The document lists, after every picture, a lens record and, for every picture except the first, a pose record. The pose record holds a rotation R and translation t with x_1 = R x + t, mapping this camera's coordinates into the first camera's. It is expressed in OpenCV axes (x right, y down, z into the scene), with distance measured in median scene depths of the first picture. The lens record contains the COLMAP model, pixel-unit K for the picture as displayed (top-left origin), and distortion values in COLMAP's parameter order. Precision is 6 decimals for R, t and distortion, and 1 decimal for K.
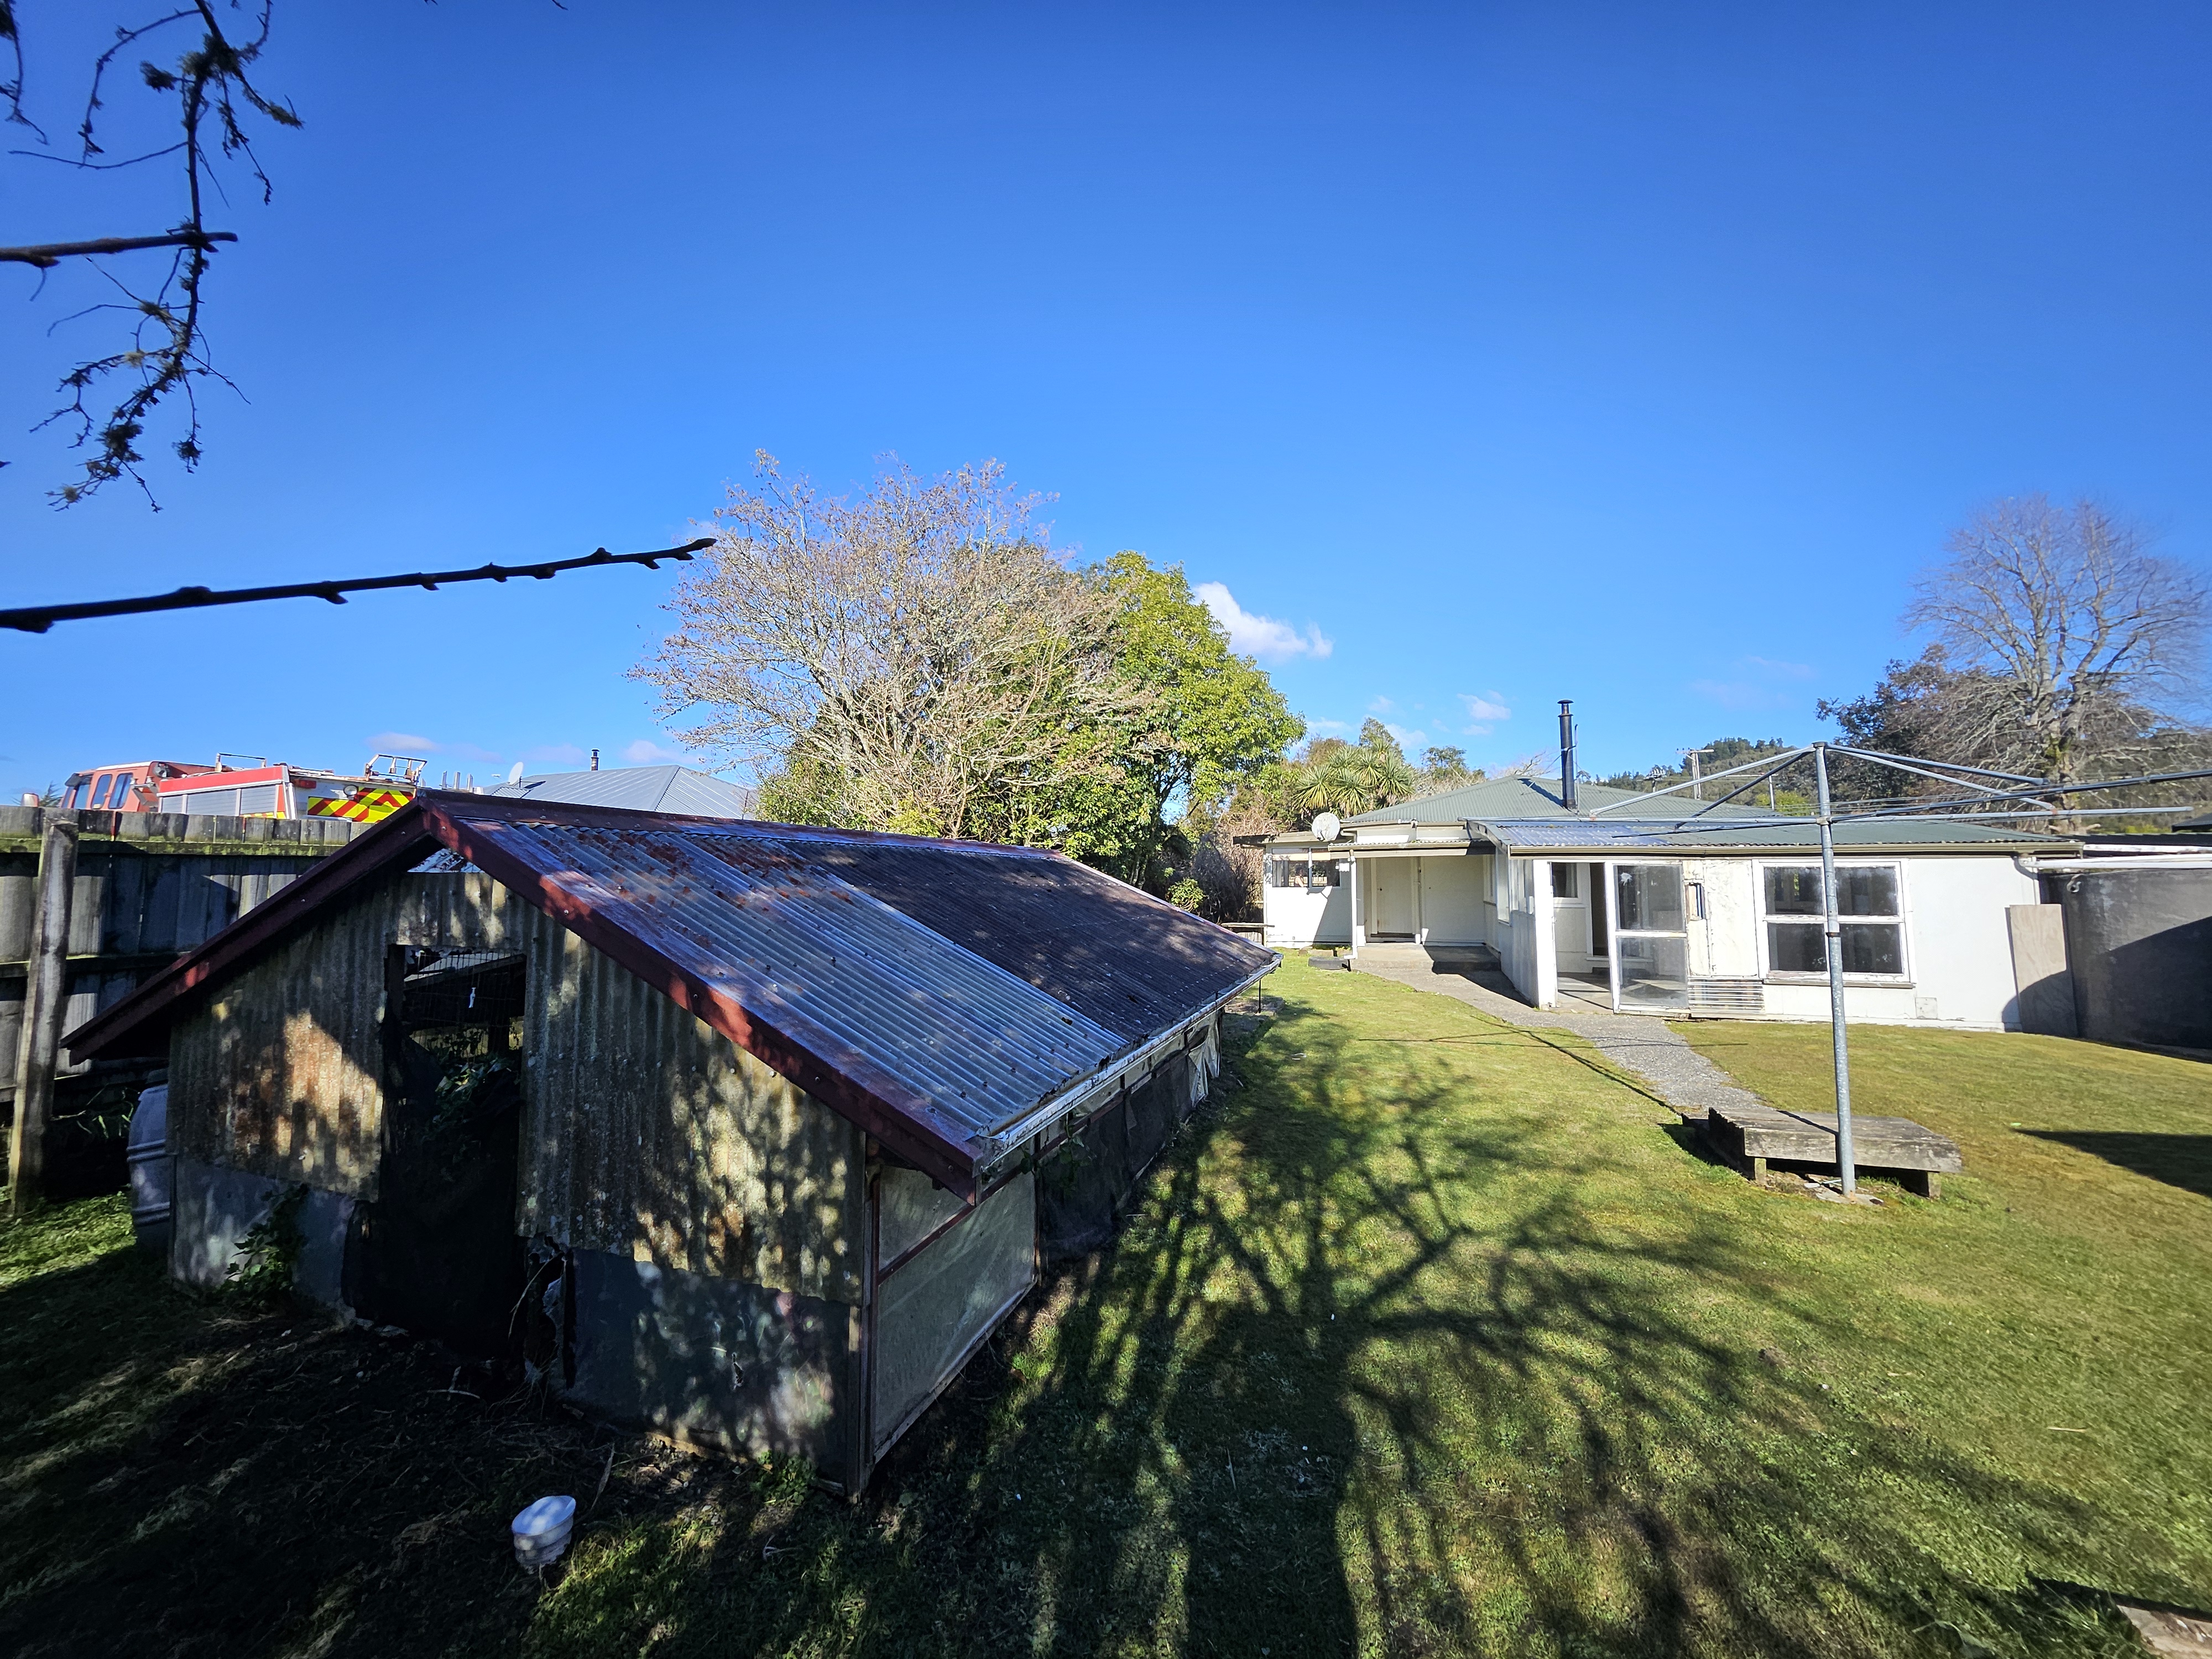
lens RADIAL K [[879.4, 0, 1105.2], [0, 879.4, 822.3], [0, 0, 1]] dist [0.001286, 0.000242]
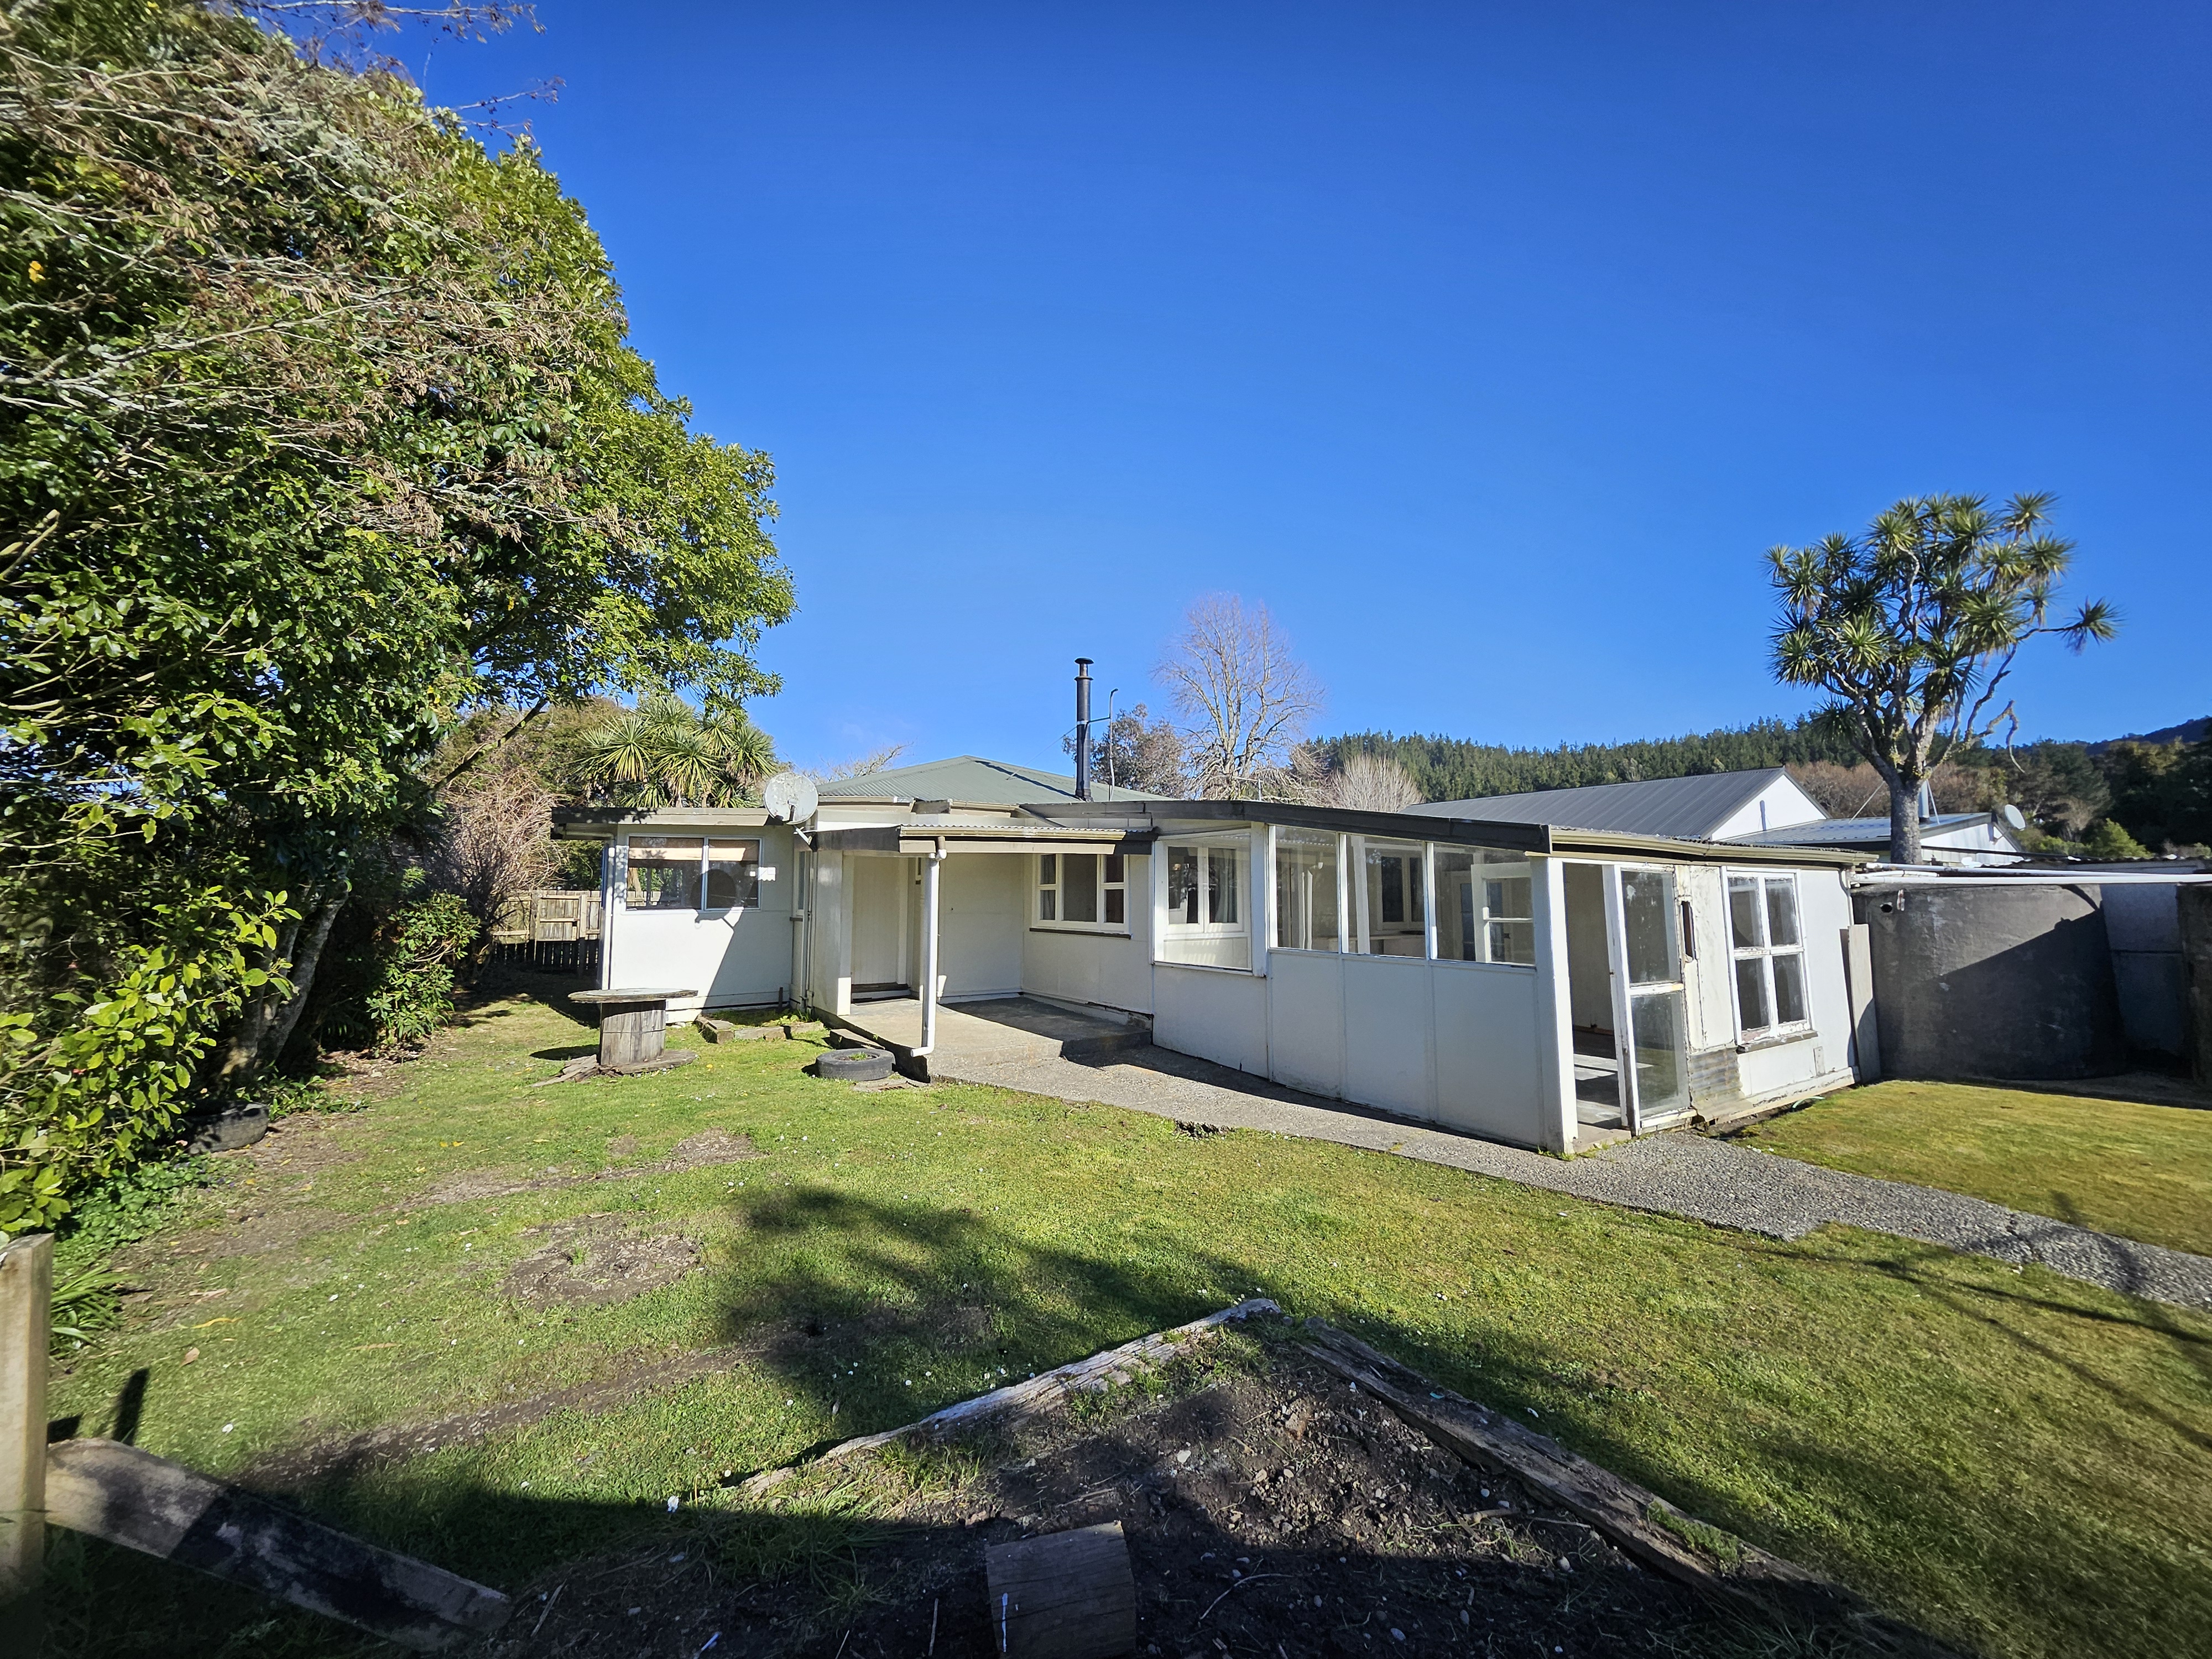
lens RADIAL K [[879.4, 0, 1096.2], [0, 879.4, 812.7], [0, 0, 1]] dist [0.001286, 0.000242]
pose [[0.630726, 0.074975, 0.772375, -0.105192], [-0.051694, 0.997170, -0.054582, 0.074302], [-0.774282, -0.005500, 0.632817, 1.109960]]
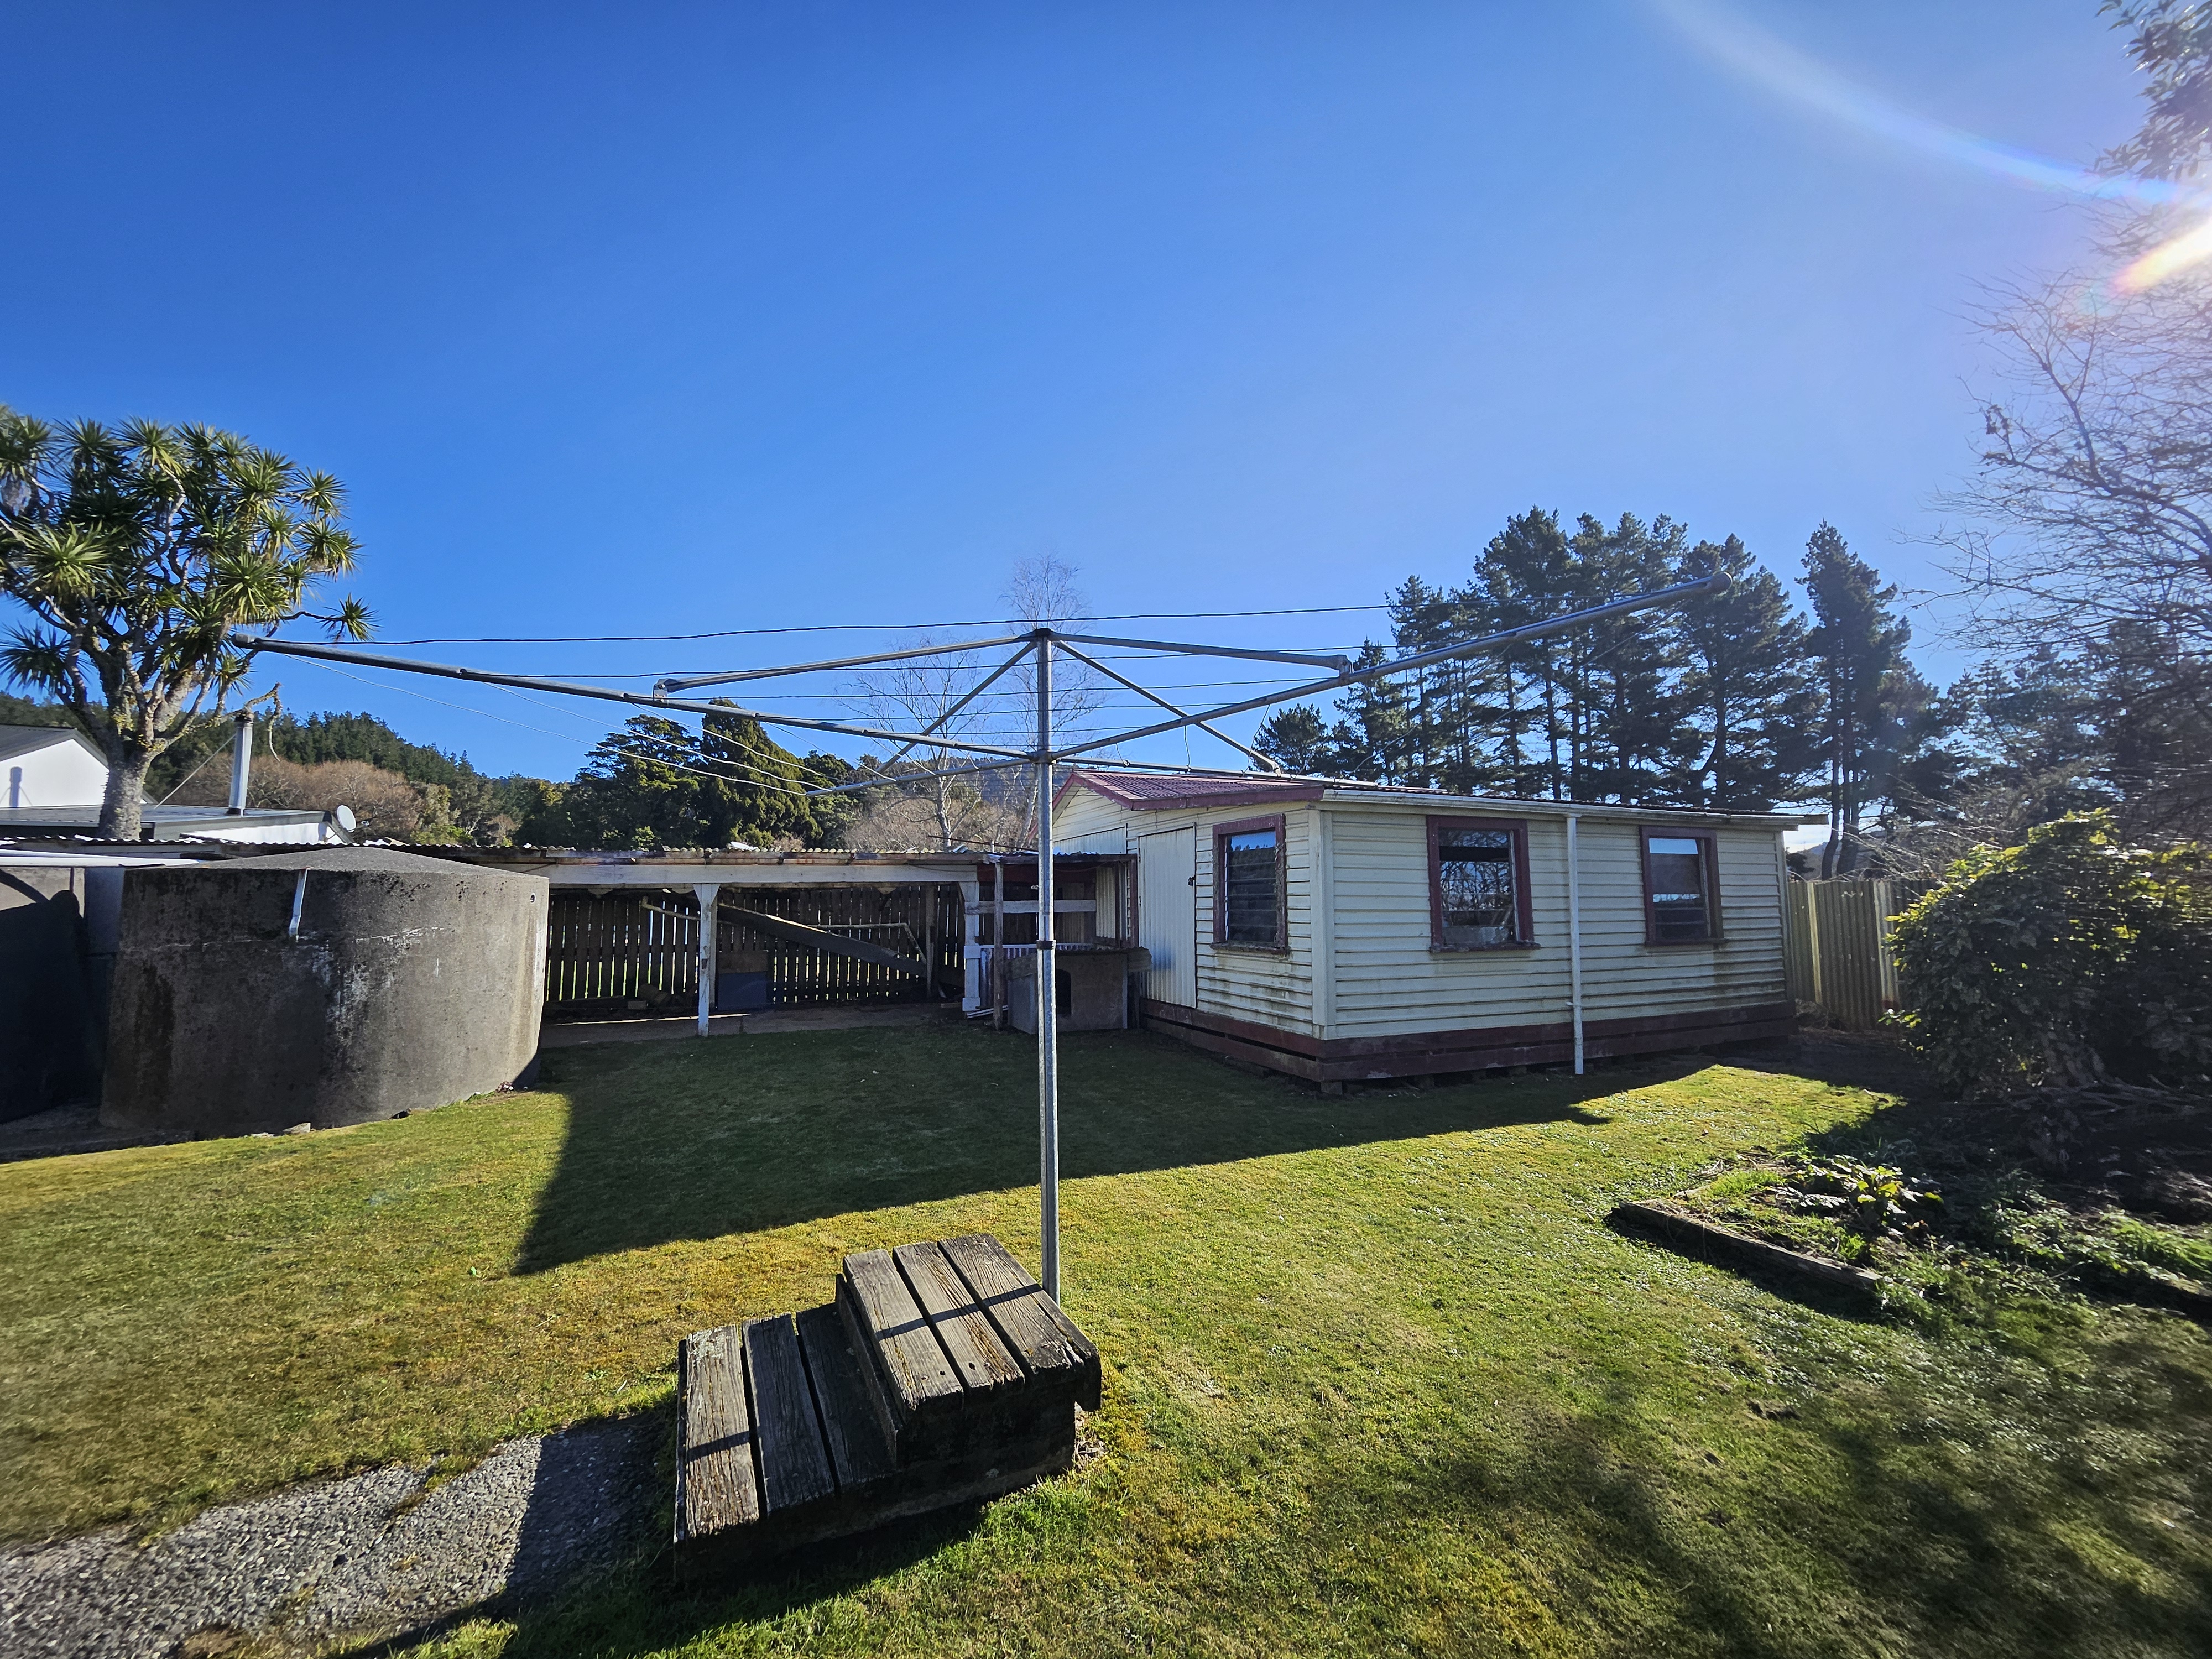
lens RADIAL K [[879.4, 0, 1114.1], [0, 879.4, 821.3], [0, 0, 1]] dist [0.001286, 0.000242]
pose [[-0.685188, 0.068059, 0.725180, 0.179941], [-0.043623, 0.990003, -0.134130, 0.064362], [-0.727059, -0.123539, -0.675369, 0.692787]]
